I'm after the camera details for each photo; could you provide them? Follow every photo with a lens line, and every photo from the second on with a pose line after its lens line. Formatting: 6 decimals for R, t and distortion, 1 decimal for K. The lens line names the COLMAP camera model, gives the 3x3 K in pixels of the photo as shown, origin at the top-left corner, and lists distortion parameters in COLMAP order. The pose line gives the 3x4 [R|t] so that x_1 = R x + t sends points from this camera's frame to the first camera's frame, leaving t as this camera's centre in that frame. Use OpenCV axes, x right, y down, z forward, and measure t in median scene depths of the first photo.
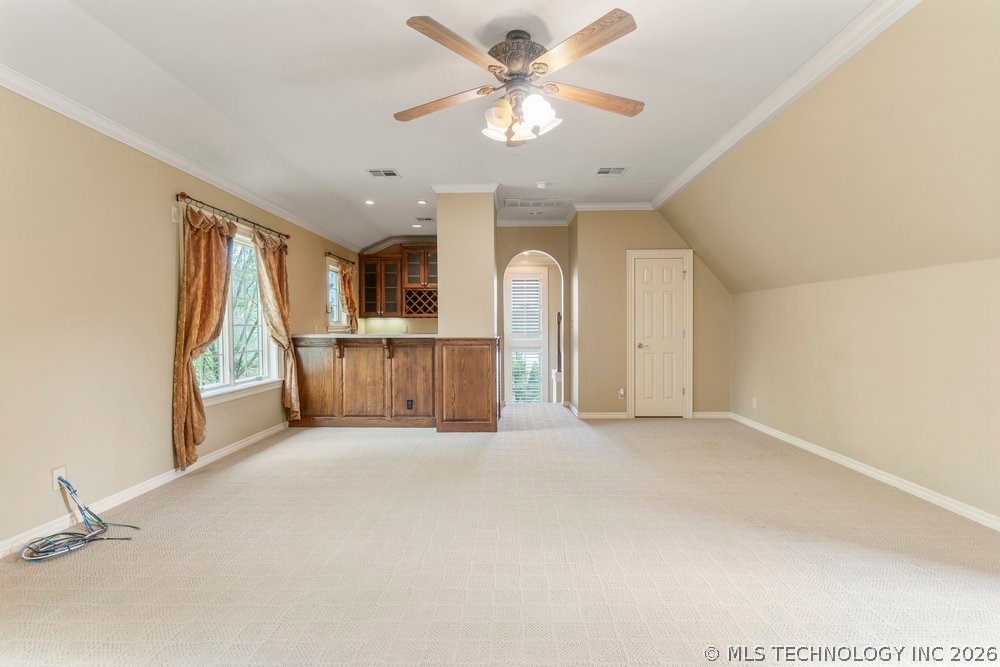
lens RADIAL K [[480.5, 0, 498.8], [0, 480.5, 337.6], [0, 0, 1]] dist [-0.001930, -0.000348]
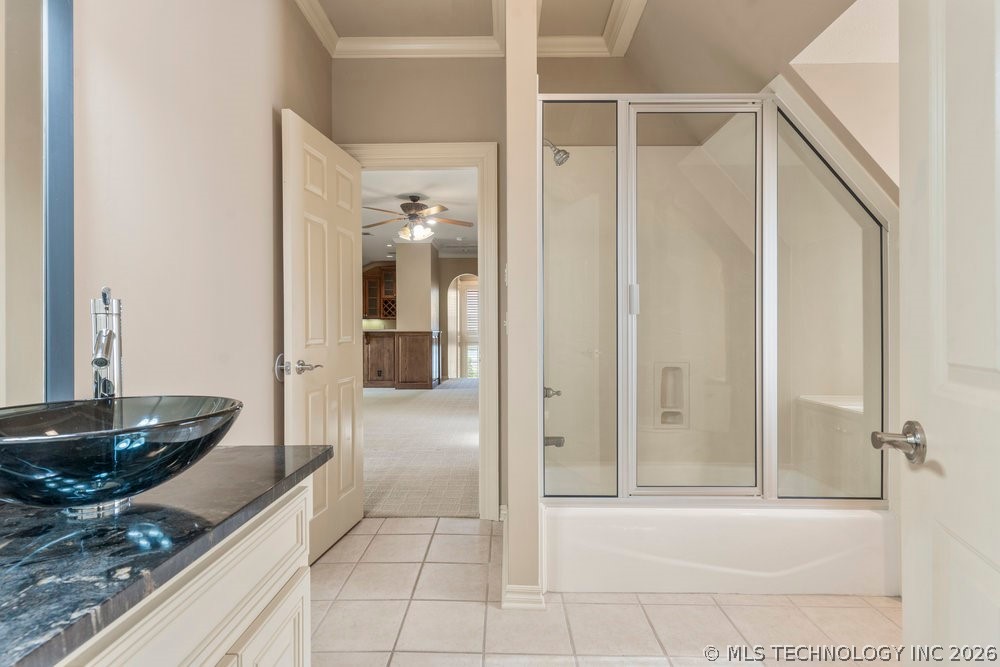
lens RADIAL K [[474.8, 0, 500.1], [0, 474.8, 329.8], [0, 0, 1]] dist [-0.000261, 0.000803]
pose [[0.999903, 0.003232, 0.013535, 0.193743], [-0.002940, 0.999764, -0.021530, 0.027369], [-0.013601, 0.021489, 0.999677, -0.585618]]
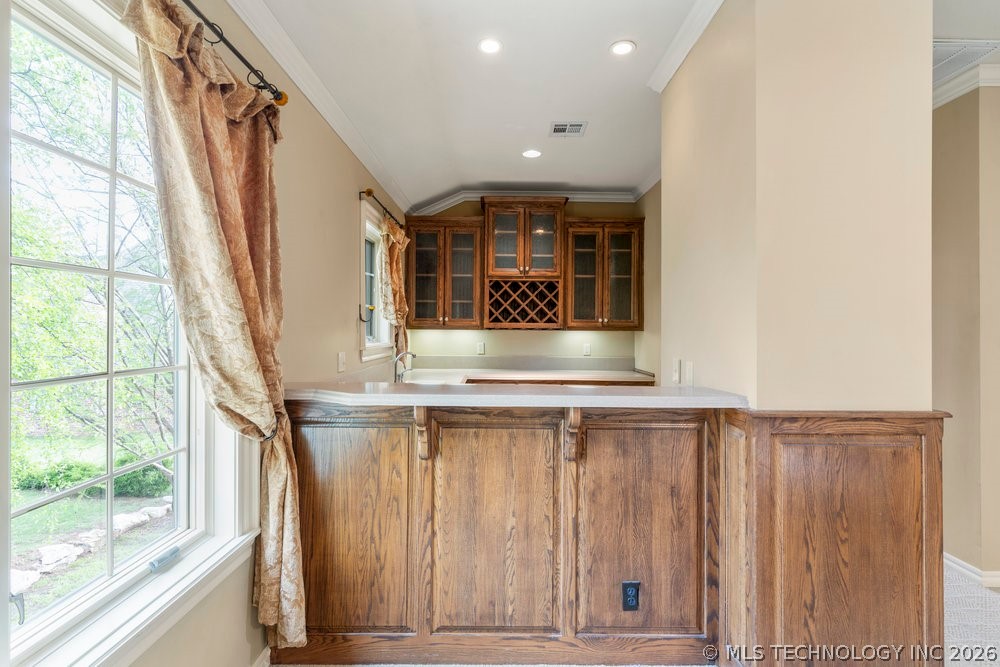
lens RADIAL K [[474.8, 0, 500.1], [0, 474.8, 329.8], [0, 0, 1]] dist [-0.000261, 0.000803]
pose [[0.999530, 0.010508, 0.028789, -0.289945], [-0.009836, 0.999678, -0.023382, -0.041538], [-0.029026, 0.023088, 0.999312, 0.660263]]
